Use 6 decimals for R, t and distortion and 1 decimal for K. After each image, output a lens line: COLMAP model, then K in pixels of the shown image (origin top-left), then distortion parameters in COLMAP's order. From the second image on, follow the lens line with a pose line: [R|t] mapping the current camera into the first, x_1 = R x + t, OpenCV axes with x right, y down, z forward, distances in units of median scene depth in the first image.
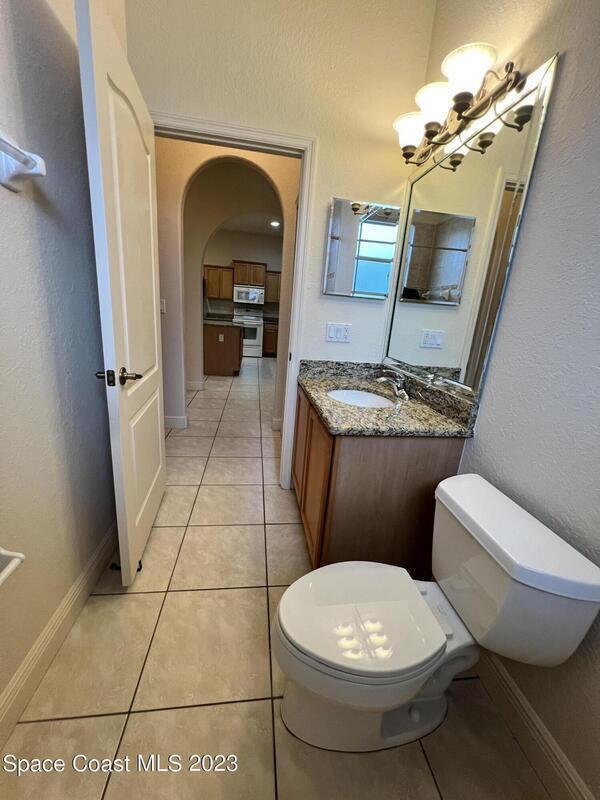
lens RADIAL K [[319.5, 0, 303.0], [0, 319.5, 396.8], [0, 0, 1]] dist [0.010825, 0.000258]
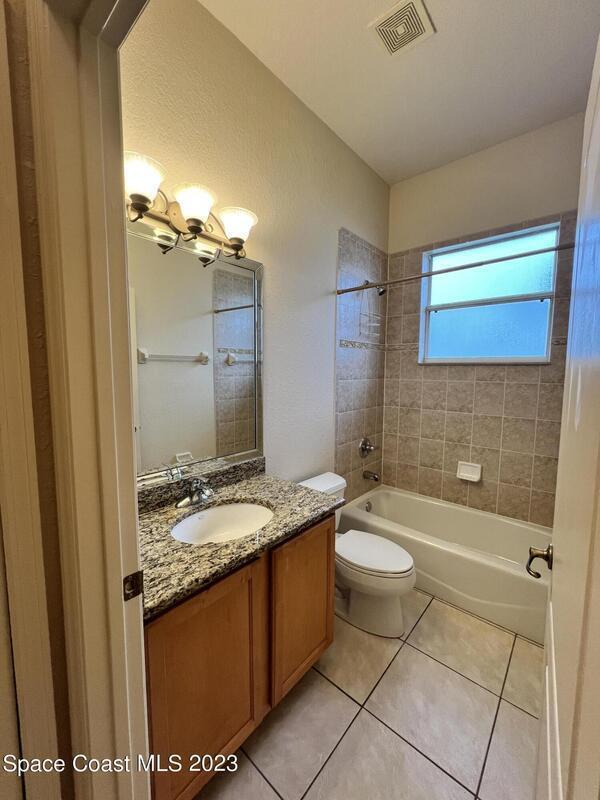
lens RADIAL K [[323.7, 0, 304.1], [0, 323.7, 400.4], [0, 0, 1]] dist [0.000584, 0.000018]
pose [[-0.662523, -0.150127, 0.733843, -0.606277], [0.133195, 0.940483, 0.312650, -0.615344], [-0.737104, 0.304882, -0.603096, 1.548906]]
